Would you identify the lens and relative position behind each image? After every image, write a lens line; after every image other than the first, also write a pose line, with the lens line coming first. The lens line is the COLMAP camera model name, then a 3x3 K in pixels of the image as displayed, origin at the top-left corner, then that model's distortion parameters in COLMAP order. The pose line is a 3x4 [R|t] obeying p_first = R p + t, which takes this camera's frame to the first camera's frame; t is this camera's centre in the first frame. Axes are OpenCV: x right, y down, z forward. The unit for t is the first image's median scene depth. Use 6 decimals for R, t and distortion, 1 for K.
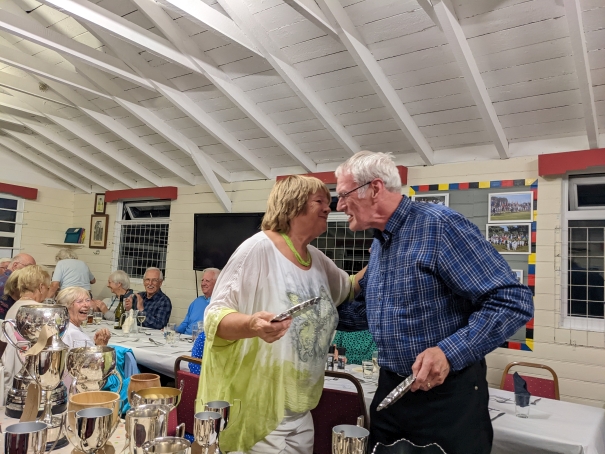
lens RADIAL K [[479.0, 0, 305.0], [0, 479.0, 234.8], [0, 0, 1]] dist [0.049943, -0.075611]
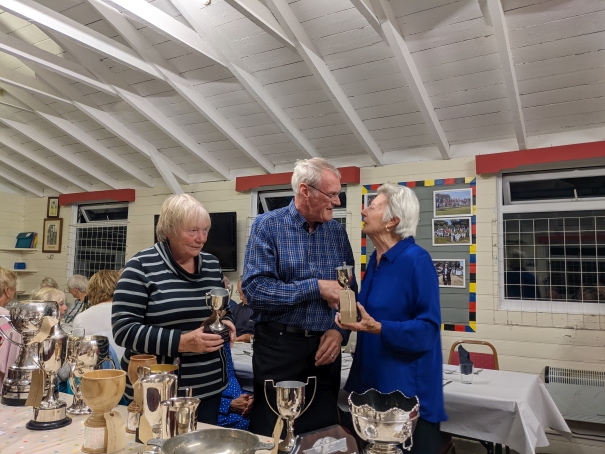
lens RADIAL K [[479.4, 0, 304.2], [0, 479.4, 228.7], [0, 0, 1]] dist [0.055870, -0.086379]
pose [[0.994782, -0.023219, 0.099345, -0.023218], [0.024500, 0.999631, -0.011691, 0.005968], [-0.099037, 0.014064, 0.994984, -0.062244]]
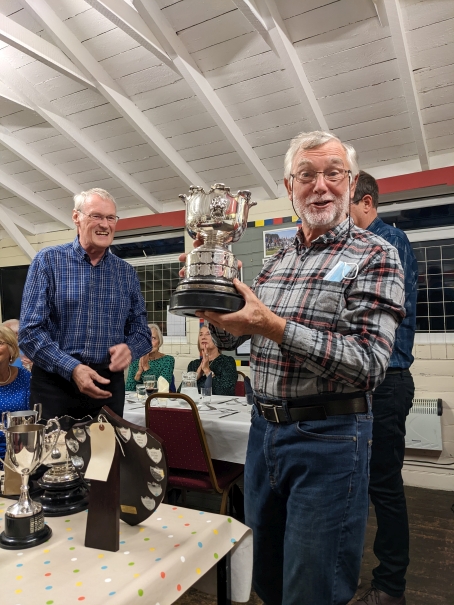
lens RADIAL K [[481.0, 0, 216.8], [0, 481.0, 306.9], [0, 0, 1]] dist [0.064003, -0.105163]
pose [[0.990372, -0.073225, 0.117478, 0.132535], [0.067898, 0.996502, 0.048723, 0.026702], [-0.120635, -0.040277, 0.991879, -0.091990]]
